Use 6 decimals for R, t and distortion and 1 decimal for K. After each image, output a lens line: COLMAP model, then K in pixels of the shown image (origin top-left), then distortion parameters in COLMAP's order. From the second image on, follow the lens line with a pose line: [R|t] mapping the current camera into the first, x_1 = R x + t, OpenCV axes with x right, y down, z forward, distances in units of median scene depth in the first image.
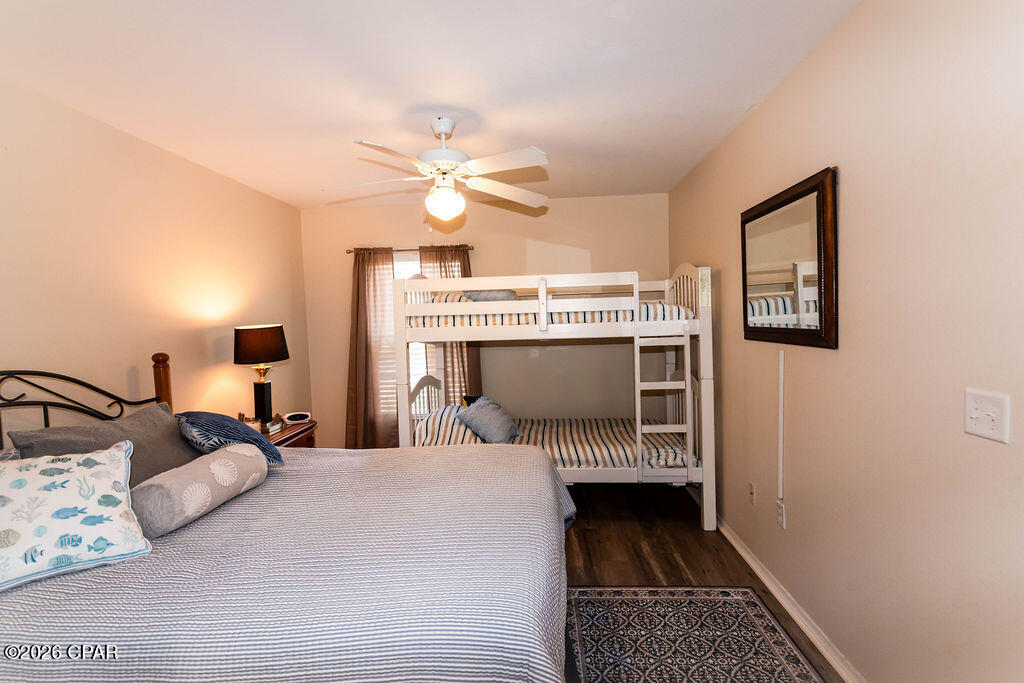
lens RADIAL K [[485.1, 0, 512.0], [0, 485.1, 341.5], [0, 0, 1]] dist [0.024549, -0.009704]
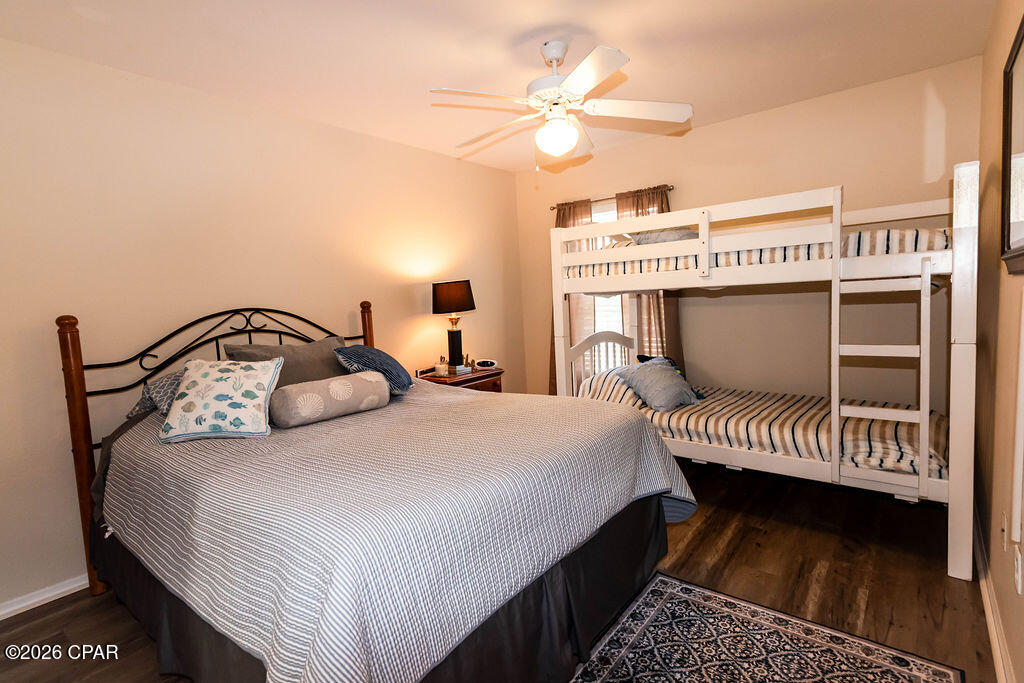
lens RADIAL K [[500.4, 0, 512.0], [0, 500.4, 341.5], [0, 0, 1]] dist [0.007960, 0.000205]
pose [[0.815306, 0.042552, -0.577465, 0.294882], [-0.006440, 0.997901, 0.064440, 0.035172], [0.578995, -0.048820, 0.813868, 0.128805]]
